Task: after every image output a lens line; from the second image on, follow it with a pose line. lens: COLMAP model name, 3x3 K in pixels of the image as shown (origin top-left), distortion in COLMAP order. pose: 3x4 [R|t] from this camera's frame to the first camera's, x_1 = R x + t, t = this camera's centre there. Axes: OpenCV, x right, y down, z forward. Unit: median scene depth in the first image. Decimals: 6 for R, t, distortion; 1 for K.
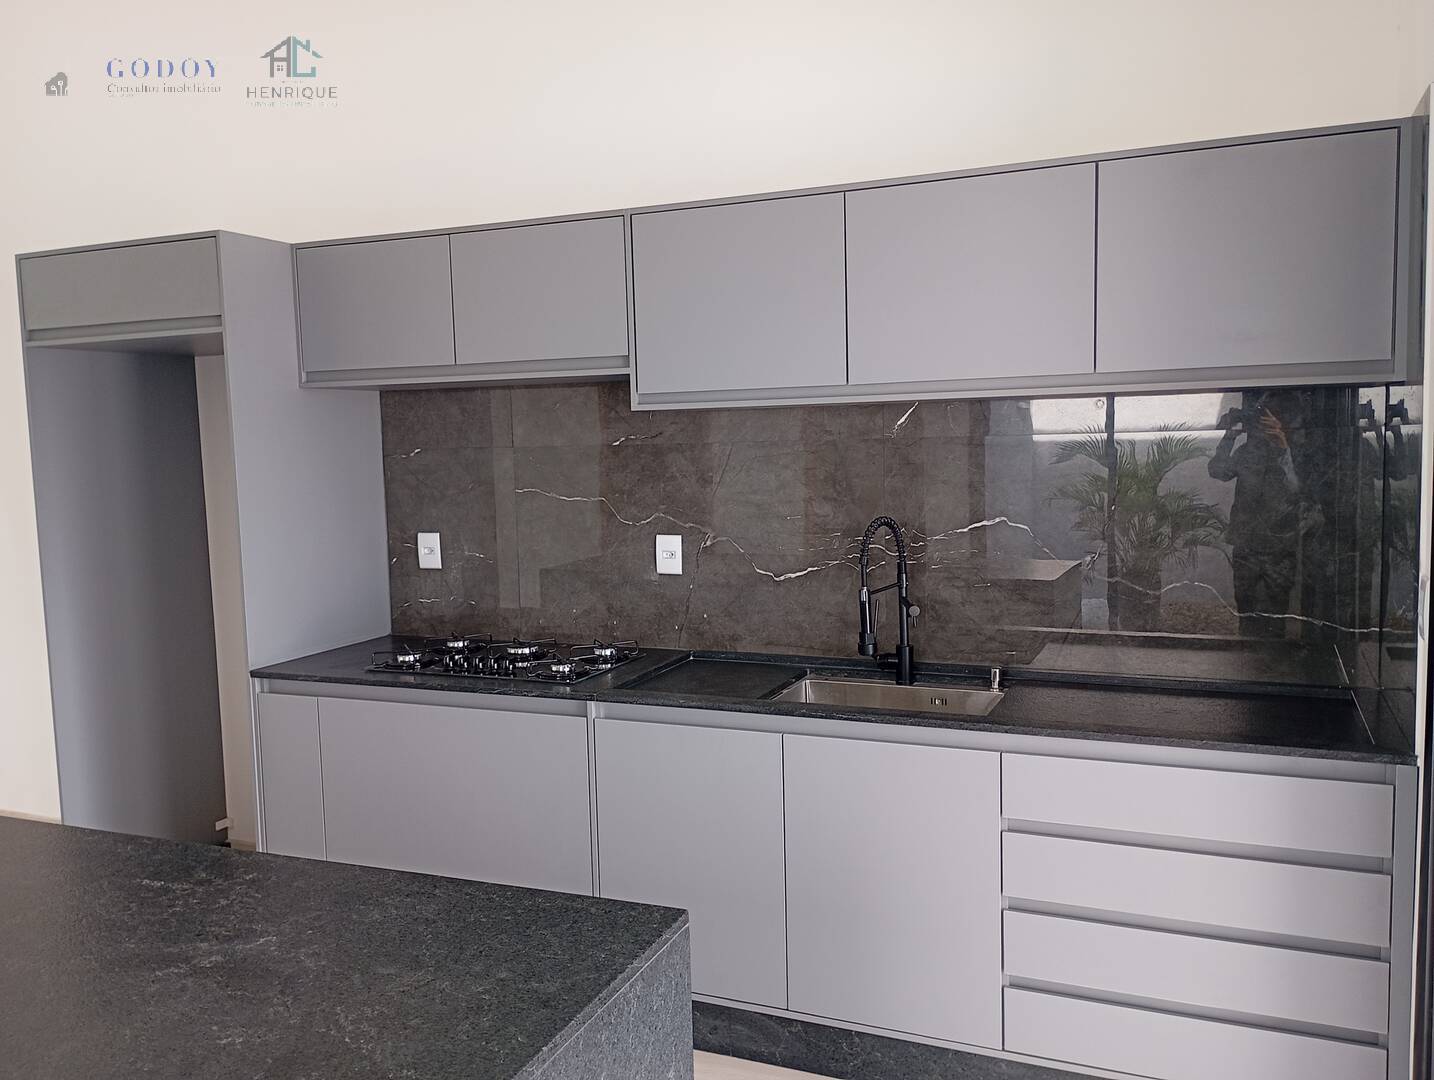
lens RADIAL K [[1186.7, 0, 709.0], [0, 1186.7, 545.8], [0, 0, 1]] dist [0.065056, -0.077215]
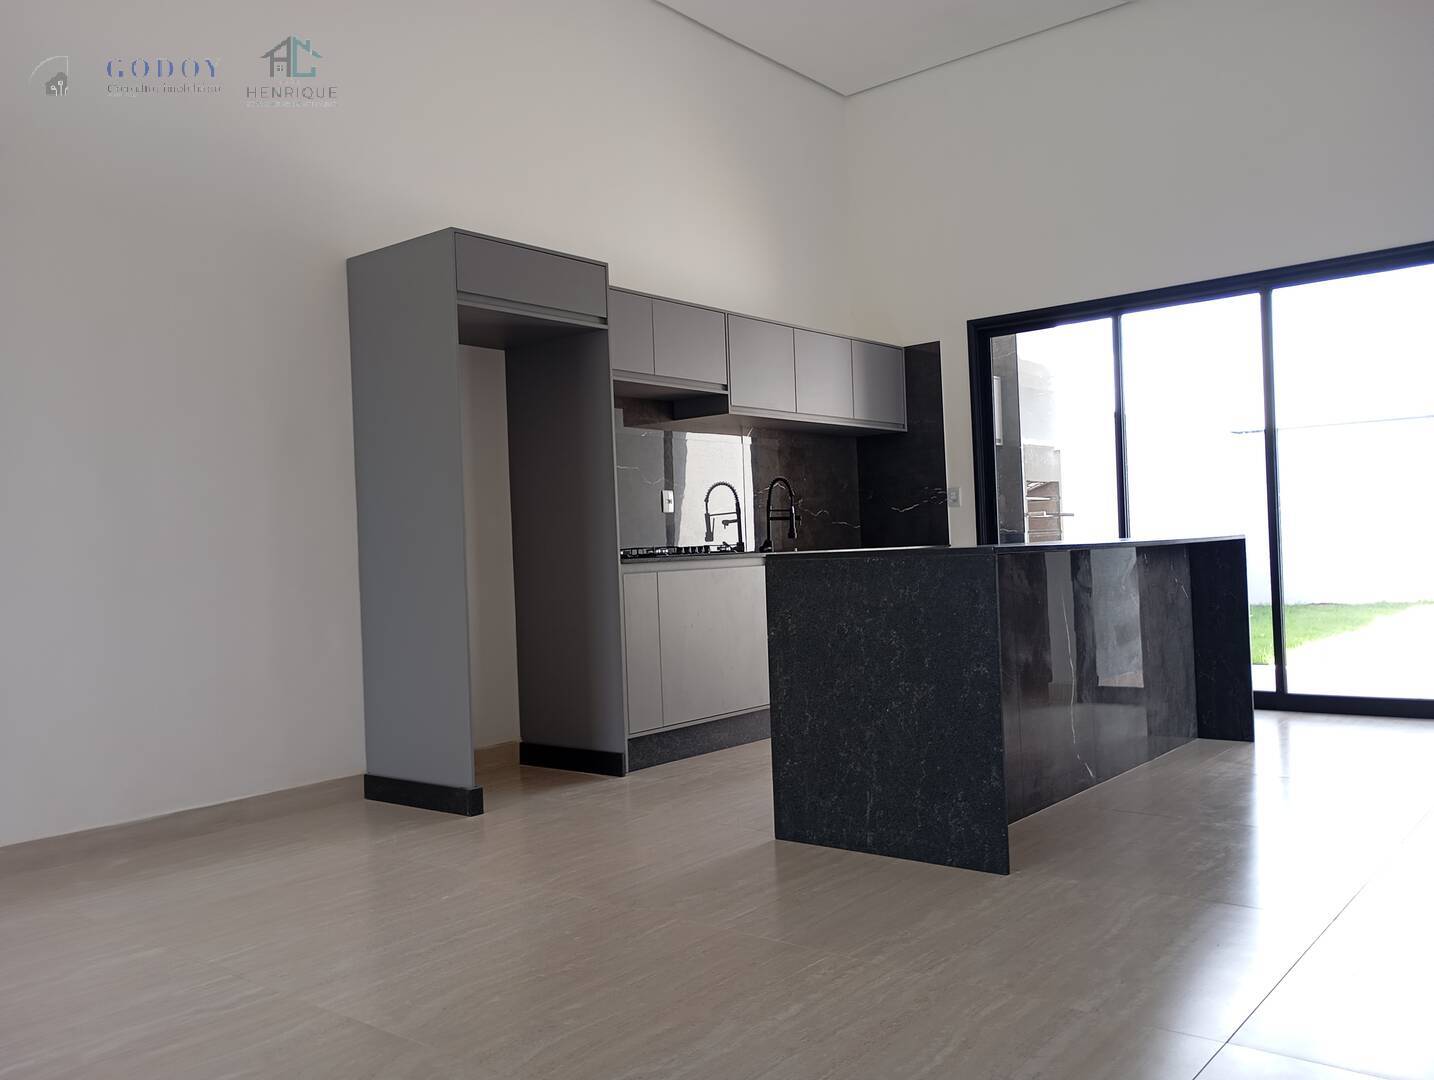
lens RADIAL K [[1186.7, 0, 709.0], [0, 1186.7, 545.8], [0, 0, 1]] dist [0.065056, -0.077215]
pose [[0.266531, 0.017175, 0.963673, -1.839812], [0.119734, 0.991506, -0.050787, 0.182317], [-0.956360, 0.128920, 0.262211, 0.543405]]
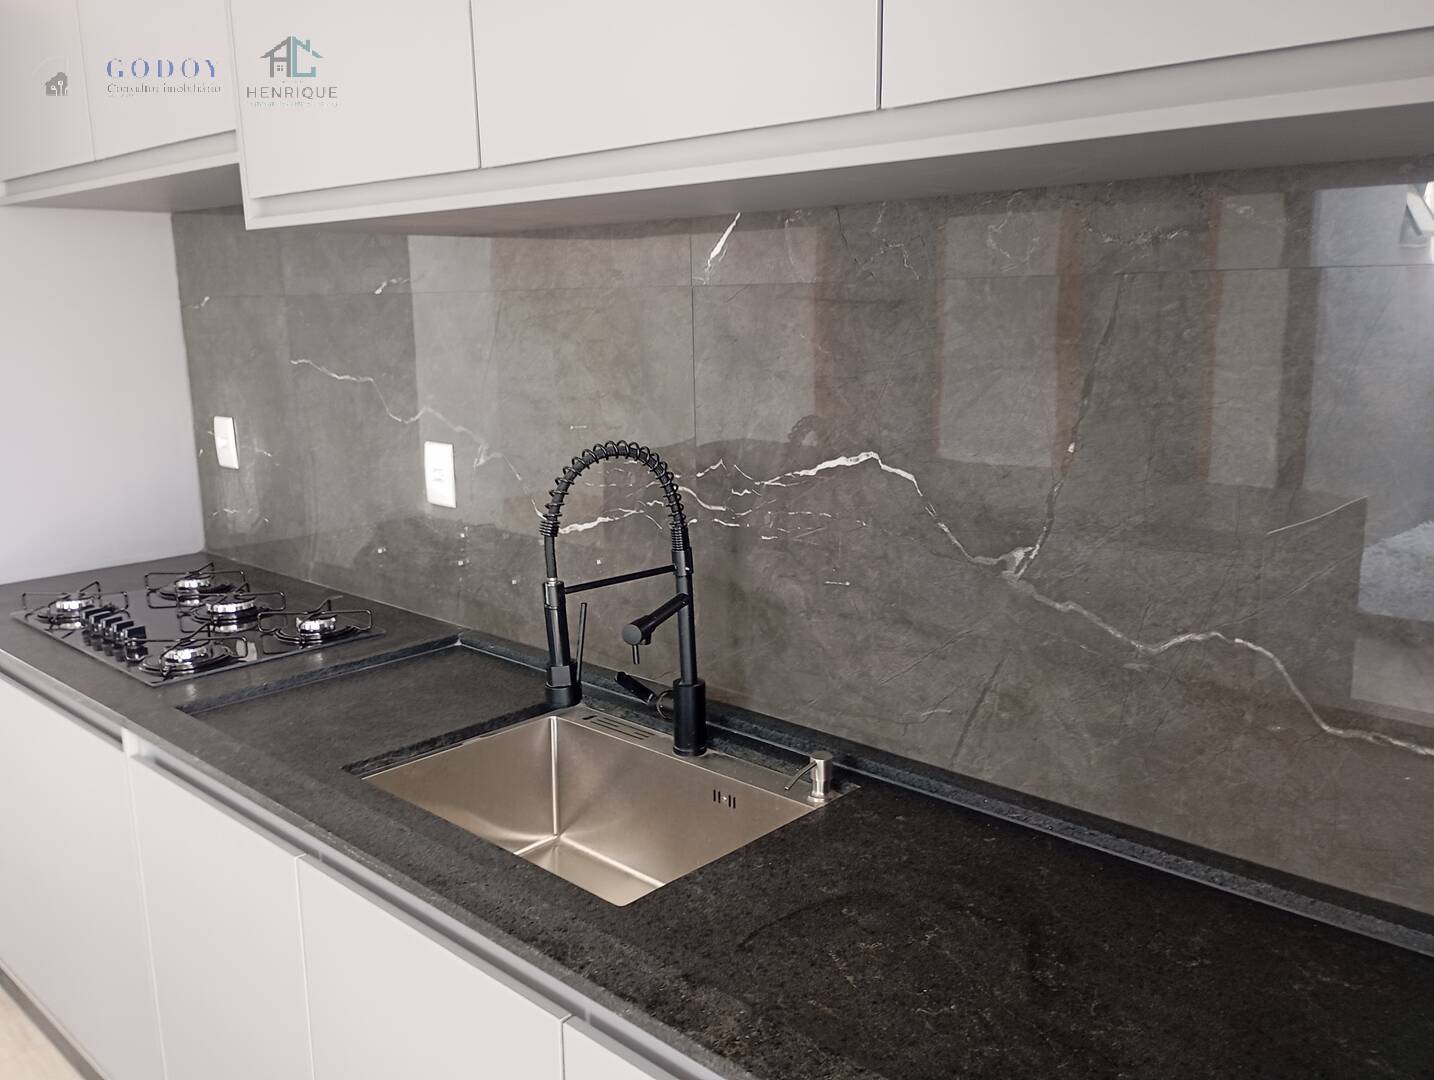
lens RADIAL K [[1186.7, 0, 709.0], [0, 1186.7, 545.8], [0, 0, 1]] dist [0.065056, -0.077215]
pose [[0.942978, 0.077575, -0.323690, 0.333329], [-0.038289, 0.991288, 0.126024, -0.043338], [0.330646, -0.106444, 0.937733, 0.500099]]
